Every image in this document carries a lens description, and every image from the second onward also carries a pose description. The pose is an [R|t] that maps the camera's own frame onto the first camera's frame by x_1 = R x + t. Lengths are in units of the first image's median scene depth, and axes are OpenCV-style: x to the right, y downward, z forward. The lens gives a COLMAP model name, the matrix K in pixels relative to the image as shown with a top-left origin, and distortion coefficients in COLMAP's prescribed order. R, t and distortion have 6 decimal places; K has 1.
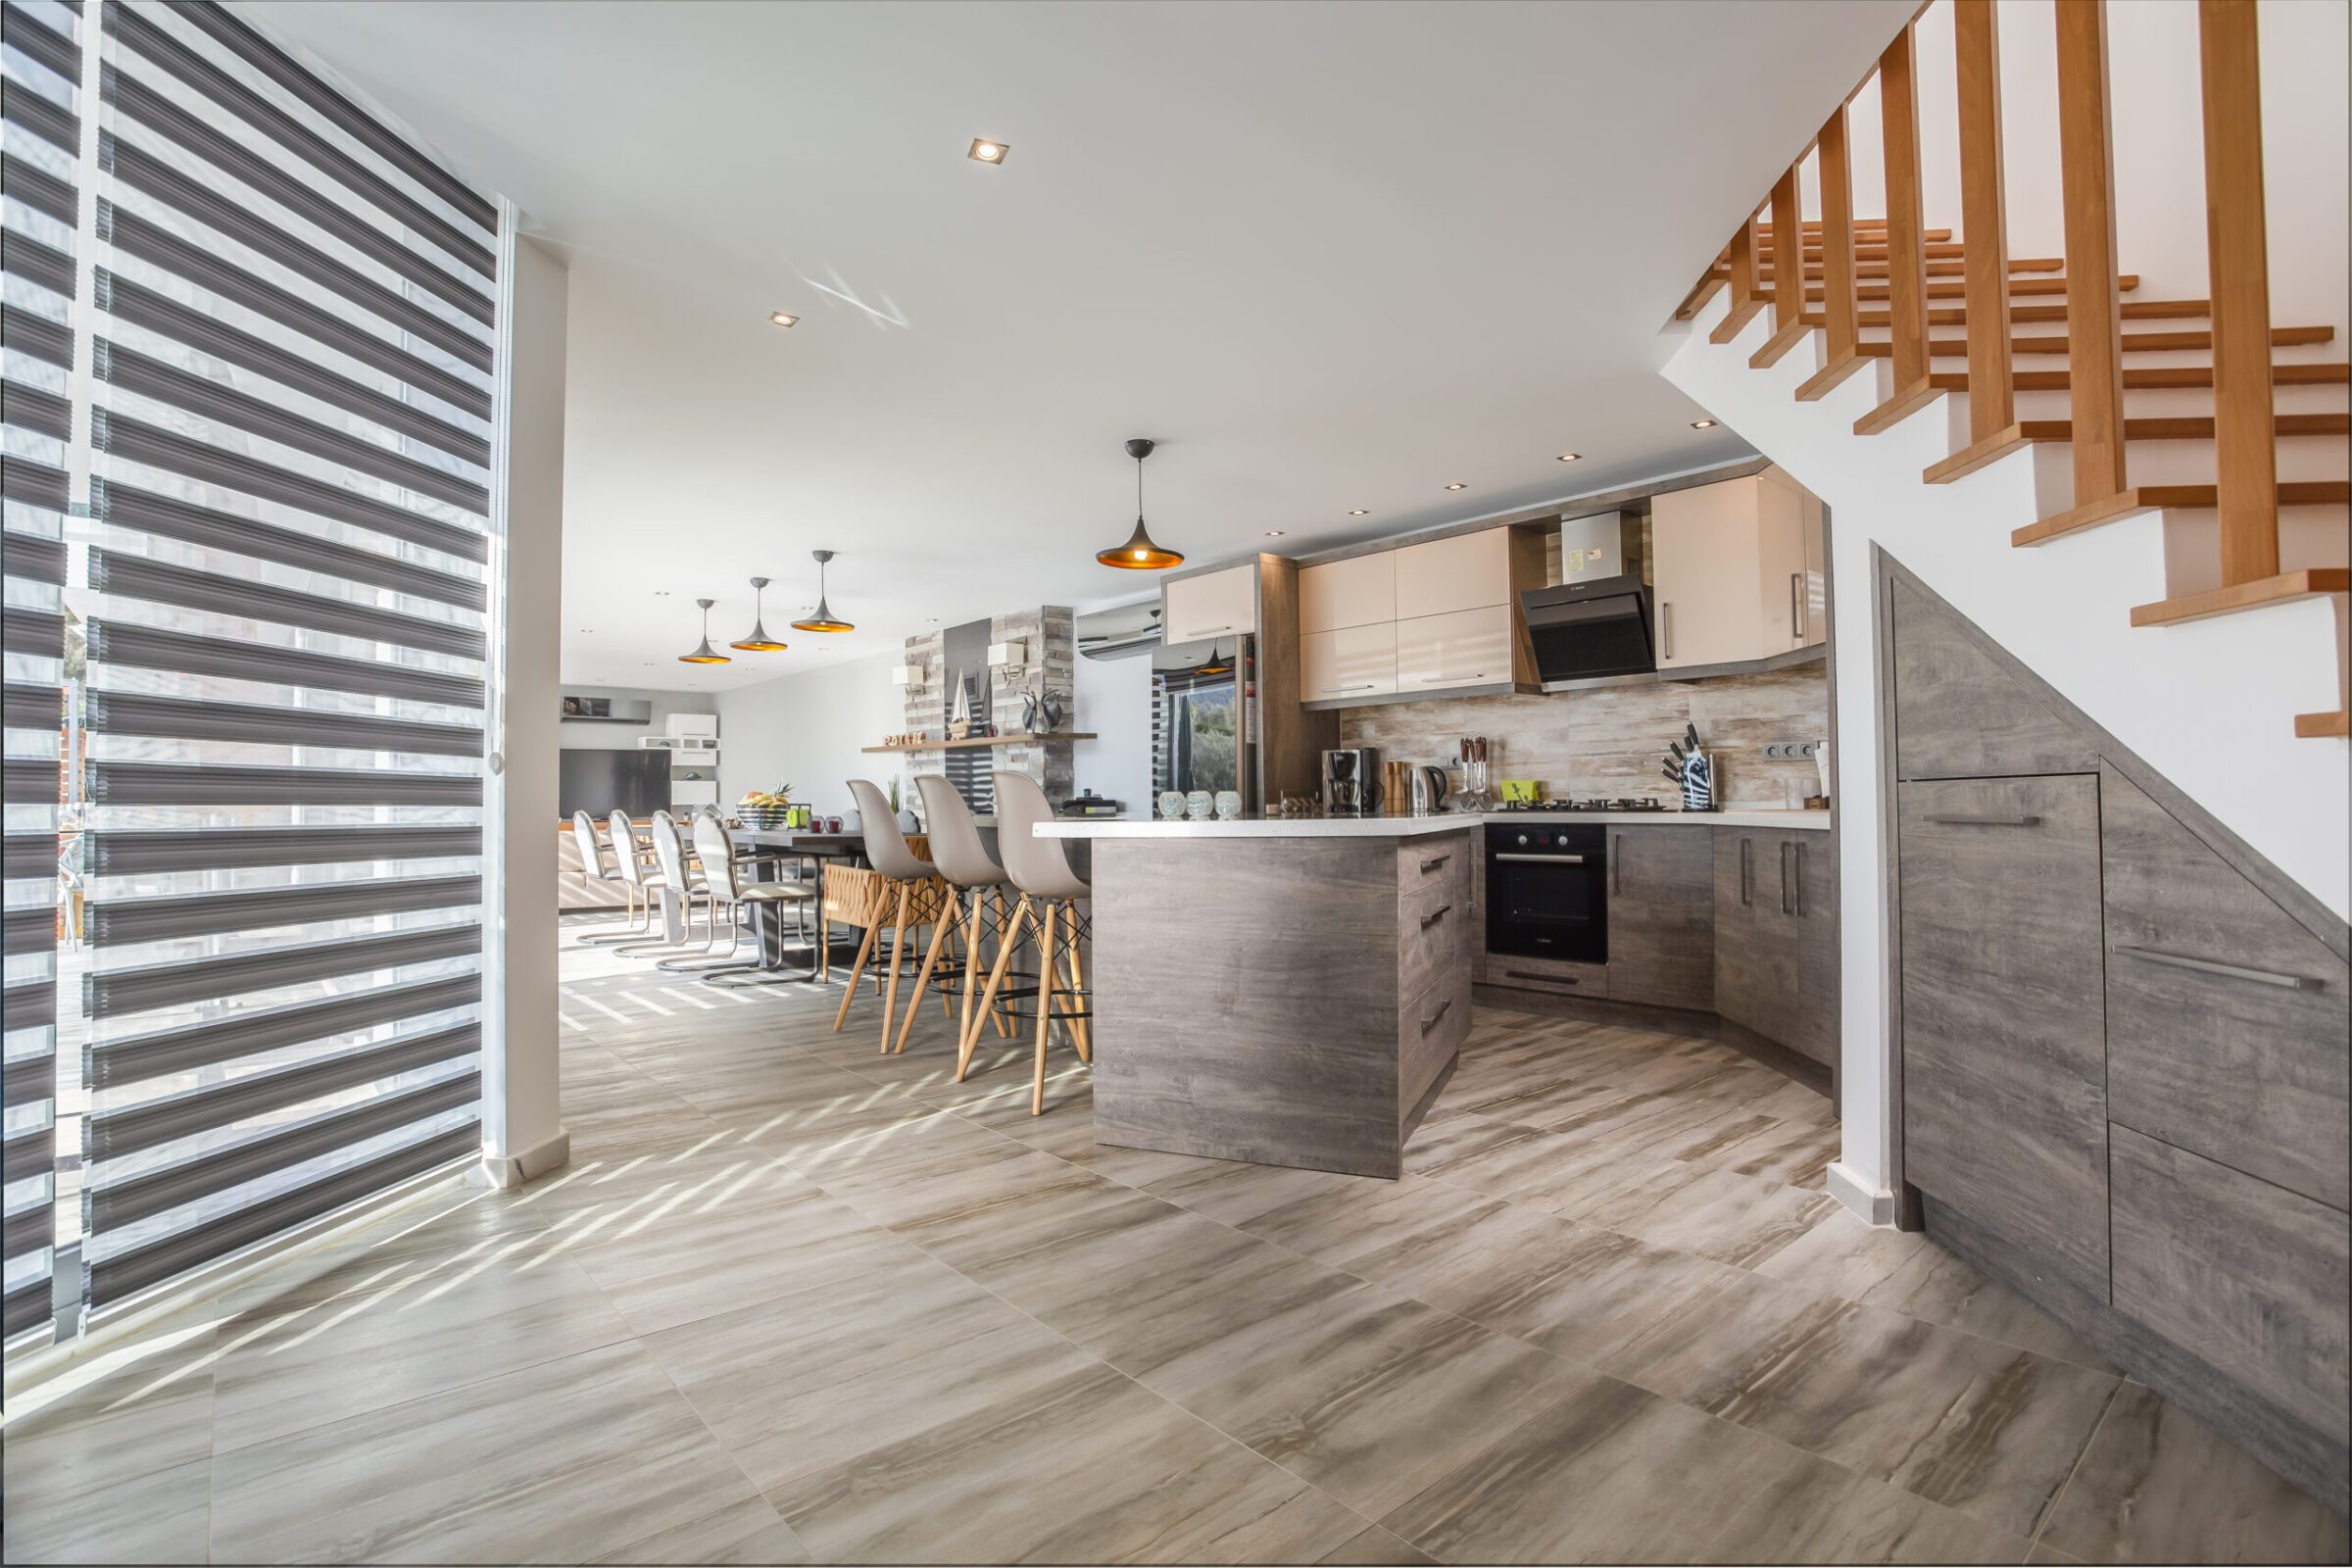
lens RADIAL K [[1119.2, 0, 1176.0], [0, 1119.2, 784.0], [0, 0, 1]] dist [-0.000748, 0.000061]
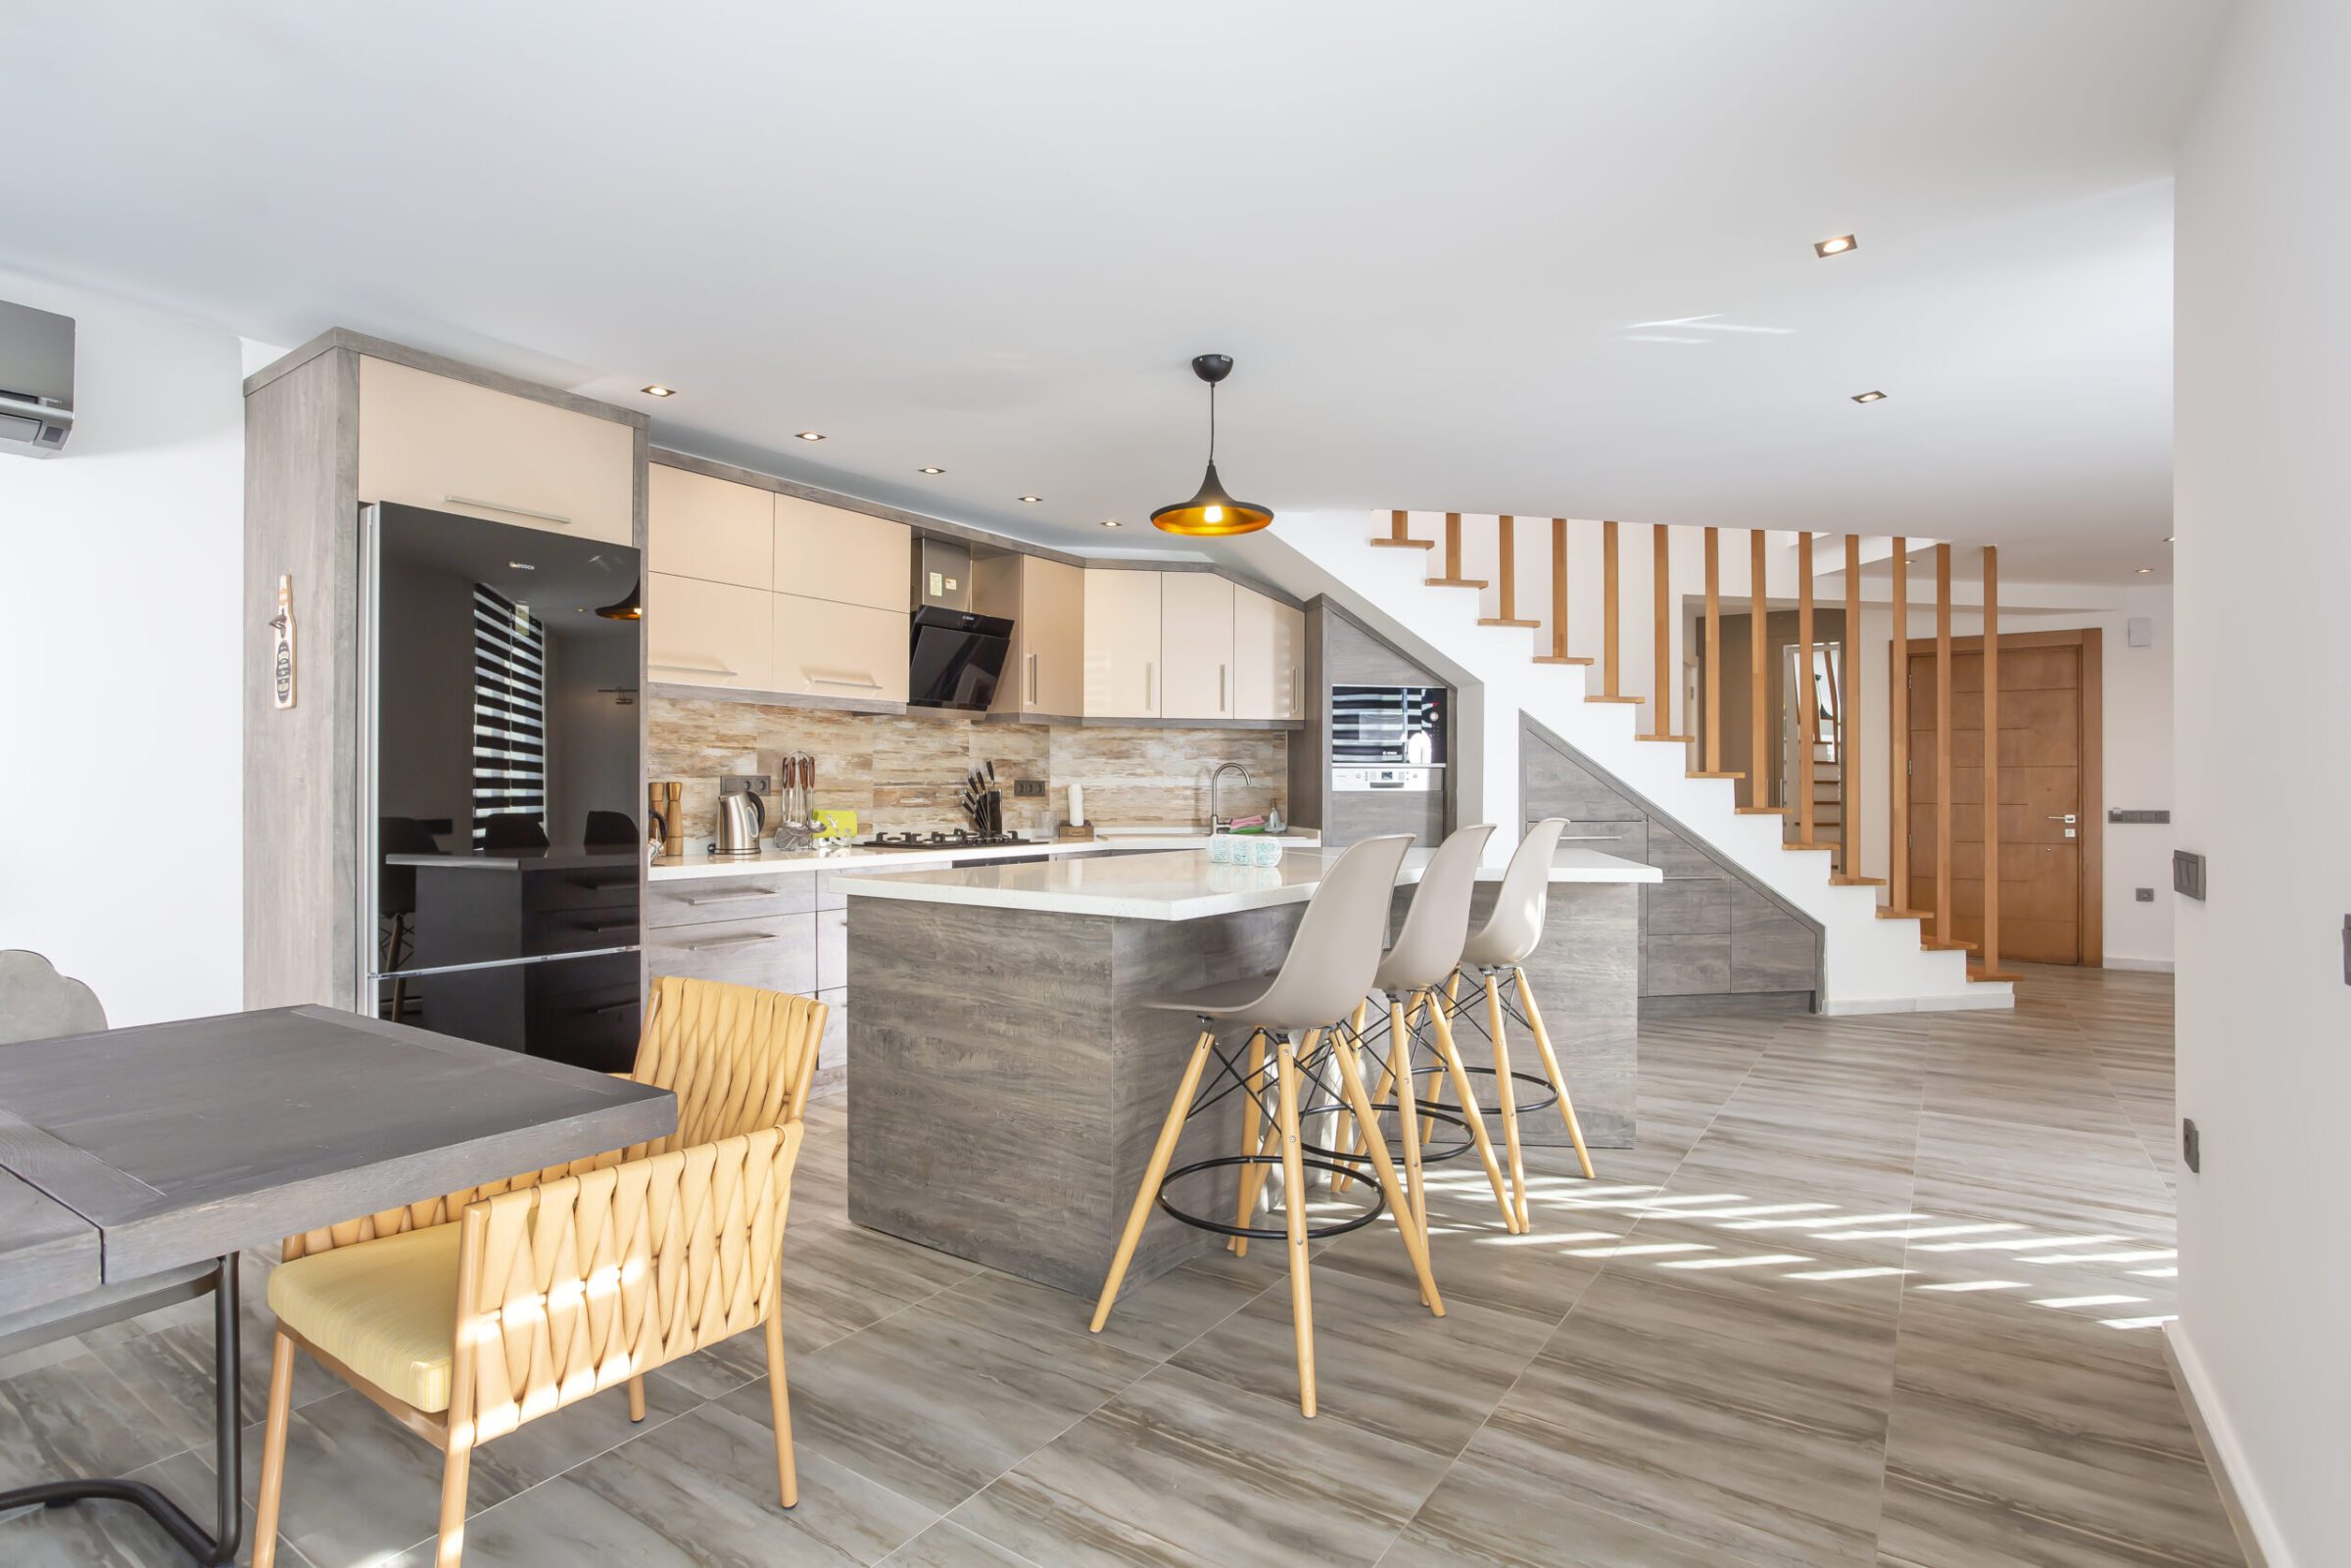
lens RADIAL K [[1087.5, 0, 1175.5], [0, 1087.5, 784.0], [0, 0, 1]] dist [-0.002636, -0.000039]
pose [[-0.223816, 0.012230, 0.974555, -0.581190], [-0.014529, 0.999768, -0.015884, -0.014651], [-0.974523, -0.017715, -0.223586, 0.961497]]
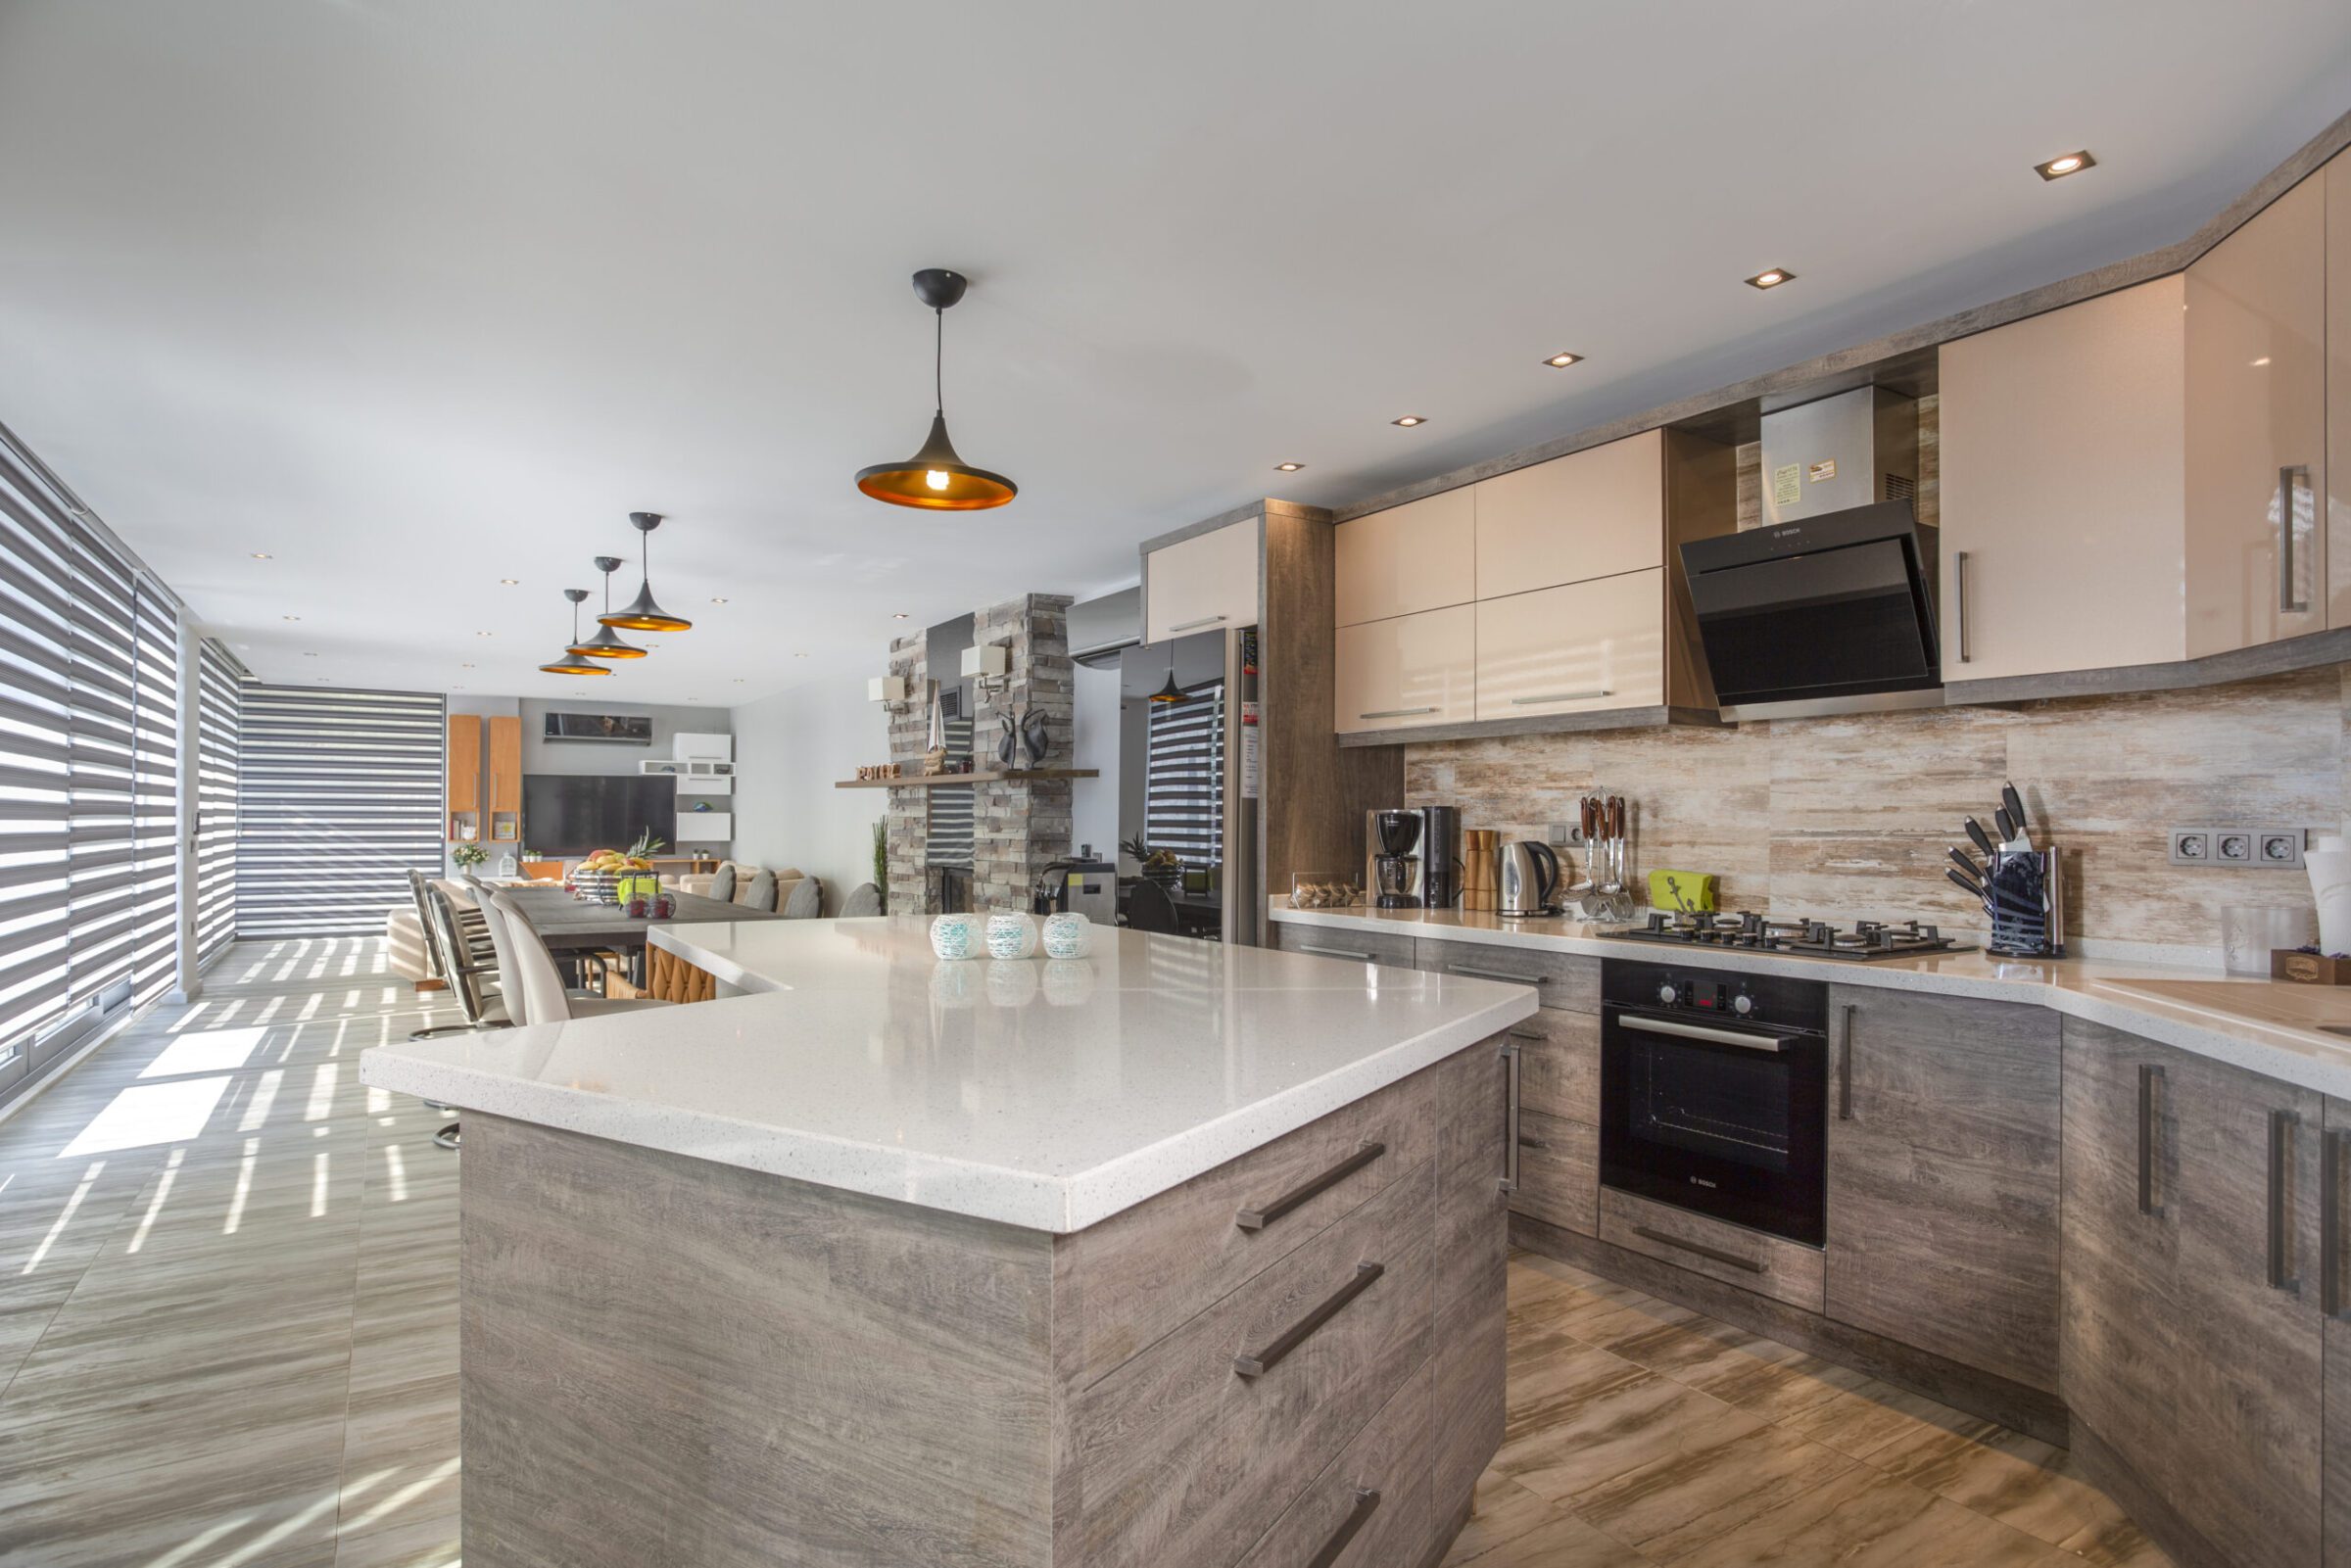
lens RADIAL K [[1226.5, 0, 1163.8], [0, 1226.5, 825.9], [0, 0, 1]] dist [-0.002866, 0.012800]
pose [[0.987936, 0.014818, -0.154155, 0.143310], [-0.011910, 0.999734, 0.019765, -0.038007], [0.154407, -0.017691, 0.987849, 0.336912]]
